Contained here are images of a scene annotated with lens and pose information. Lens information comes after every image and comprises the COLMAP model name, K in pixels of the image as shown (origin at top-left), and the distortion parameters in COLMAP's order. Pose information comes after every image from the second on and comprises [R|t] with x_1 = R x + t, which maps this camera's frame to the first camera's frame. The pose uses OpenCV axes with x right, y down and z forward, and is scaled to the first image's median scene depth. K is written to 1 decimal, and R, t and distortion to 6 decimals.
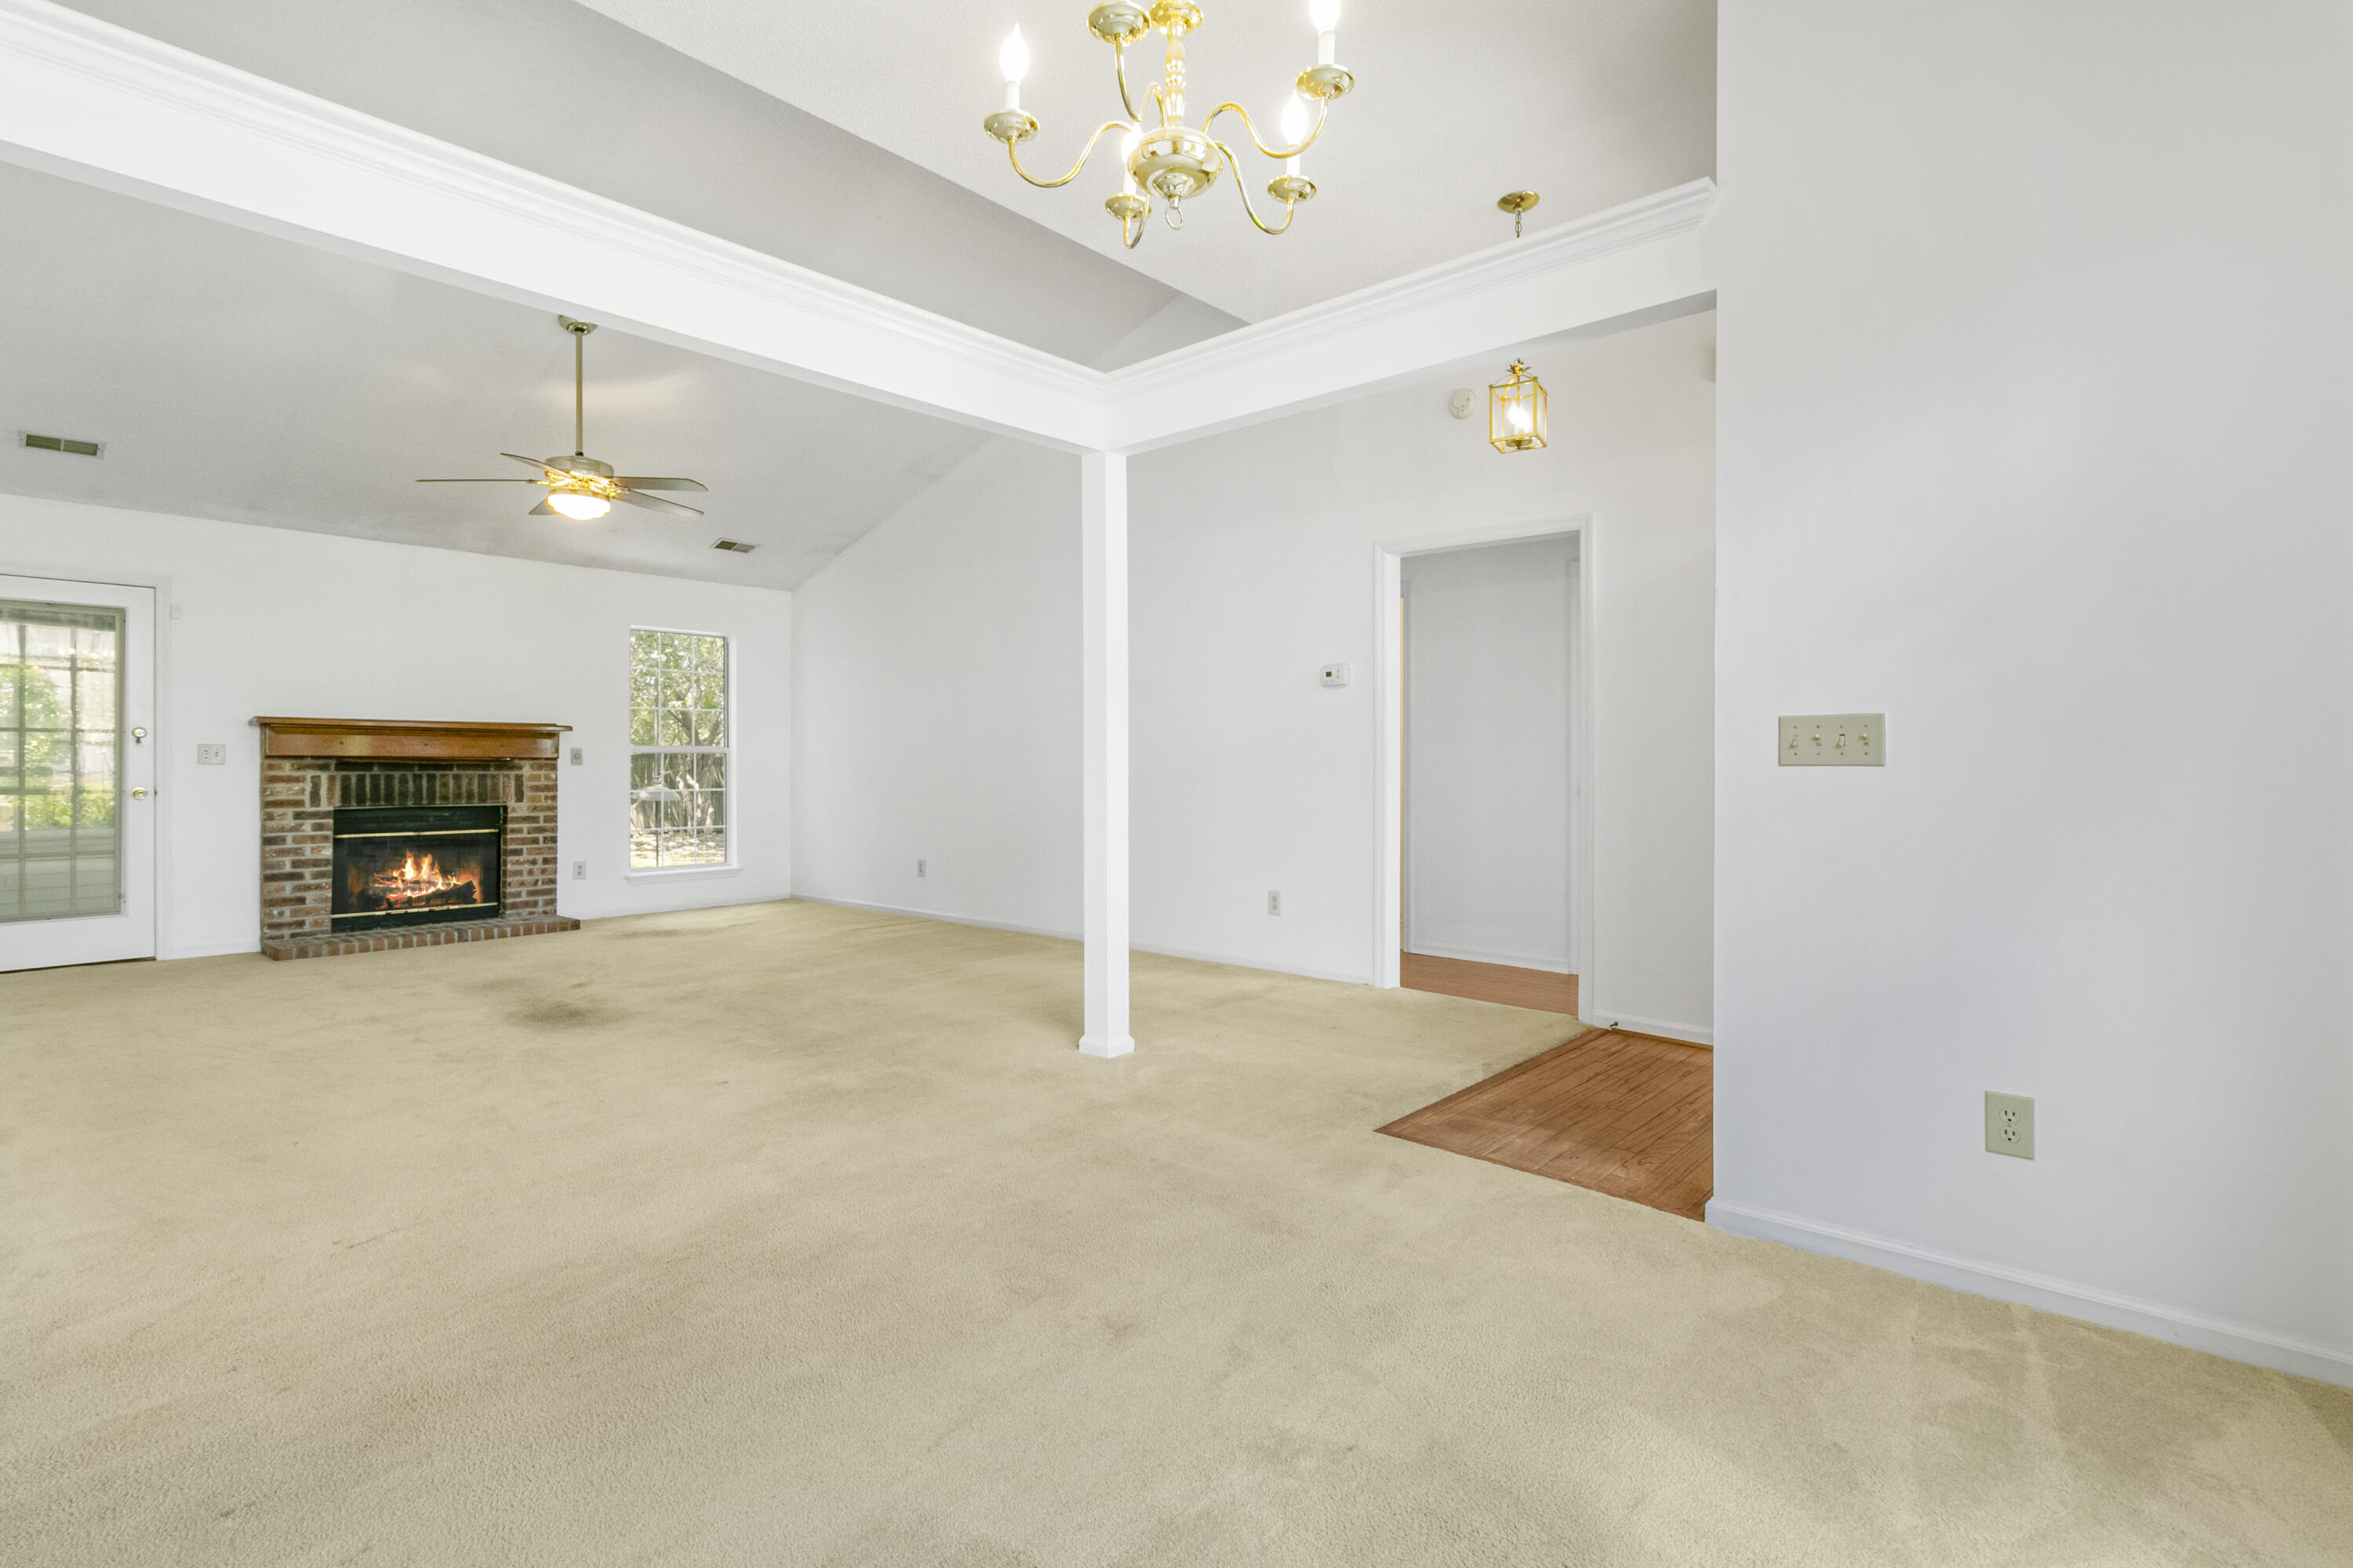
lens RADIAL K [[1119.8, 0, 1171.6], [0, 1119.8, 767.8], [0, 0, 1]] dist [0.007291, -0.002328]
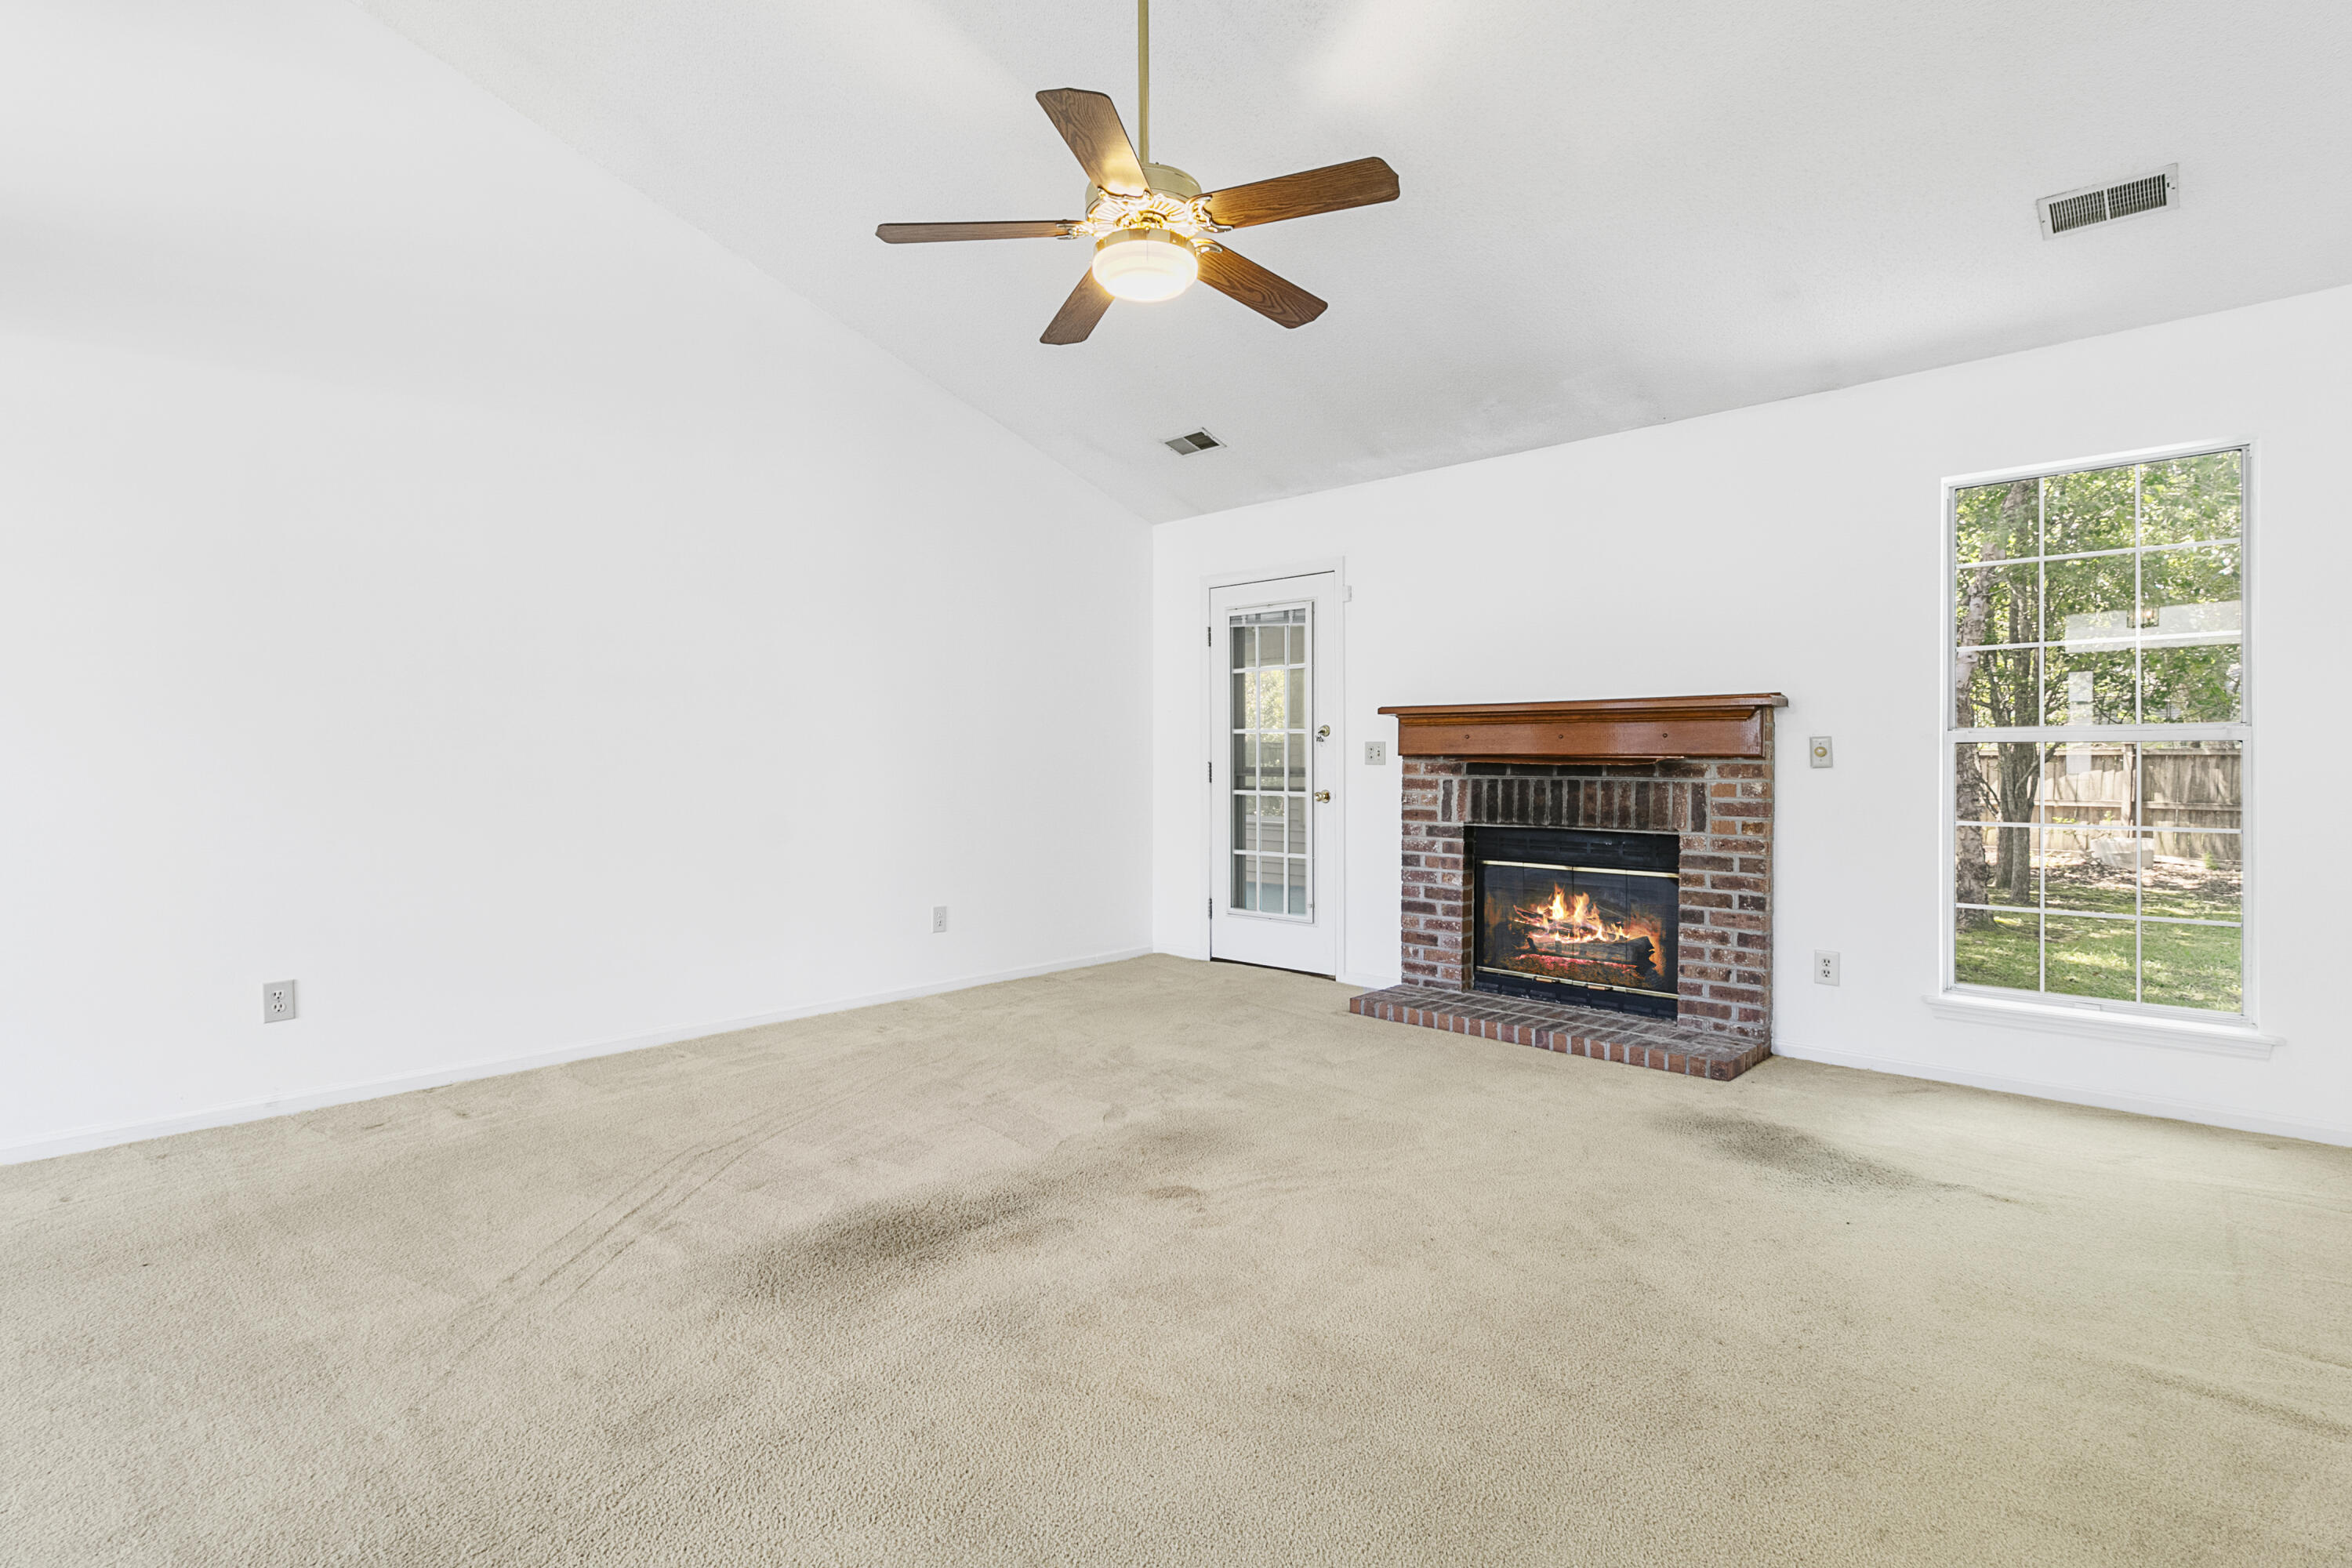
lens RADIAL K [[1119.3, 0, 1200.7], [0, 1119.3, 755.4], [0, 0, 1]] dist [0.007291, -0.002328]
pose [[-0.019403, -0.001401, -0.999811, 0.003695], [-0.001168, 0.999998, -0.001379, -0.008035], [0.999811, 0.001141, -0.019405, 0.800100]]
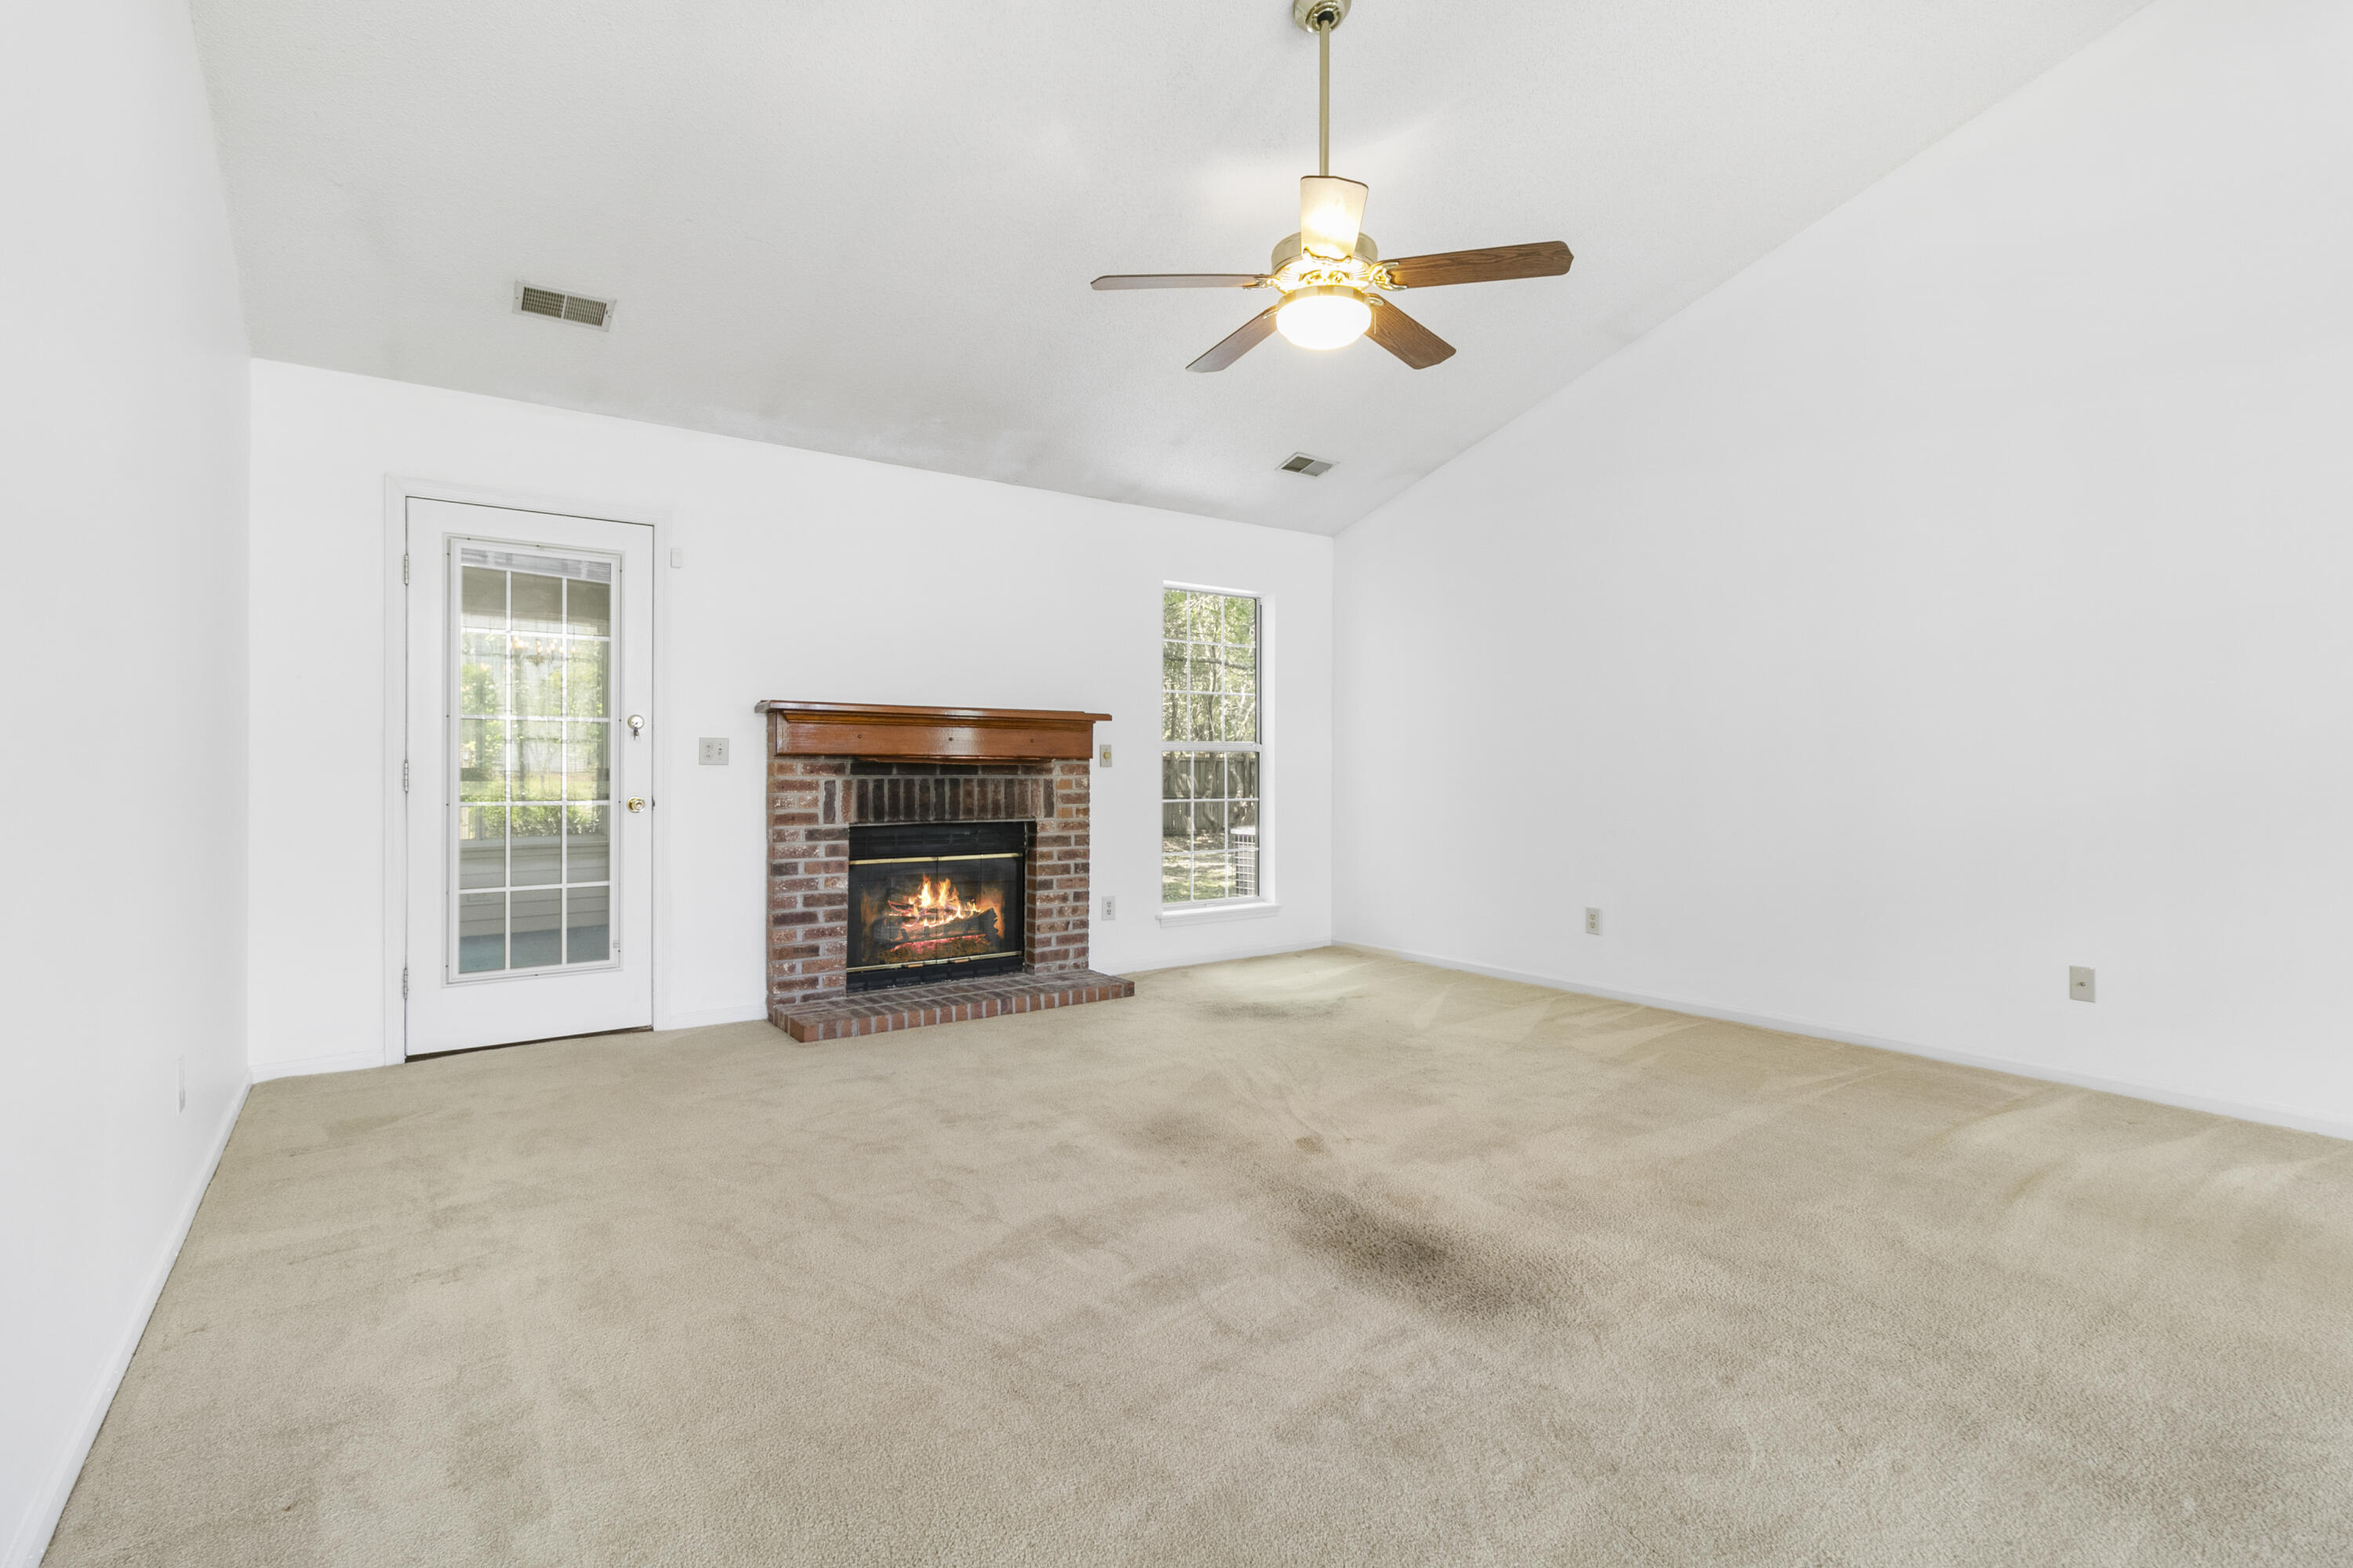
lens RADIAL K [[1119.8, 0, 1159.7], [0, 1119.8, 767.7], [0, 0, 1]] dist [0.007291, -0.002328]
pose [[0.973288, 0.003033, -0.229566, -0.362338], [-0.003570, 0.999992, -0.001923, -0.000730], [0.229559, 0.002691, 0.973291, 0.317425]]
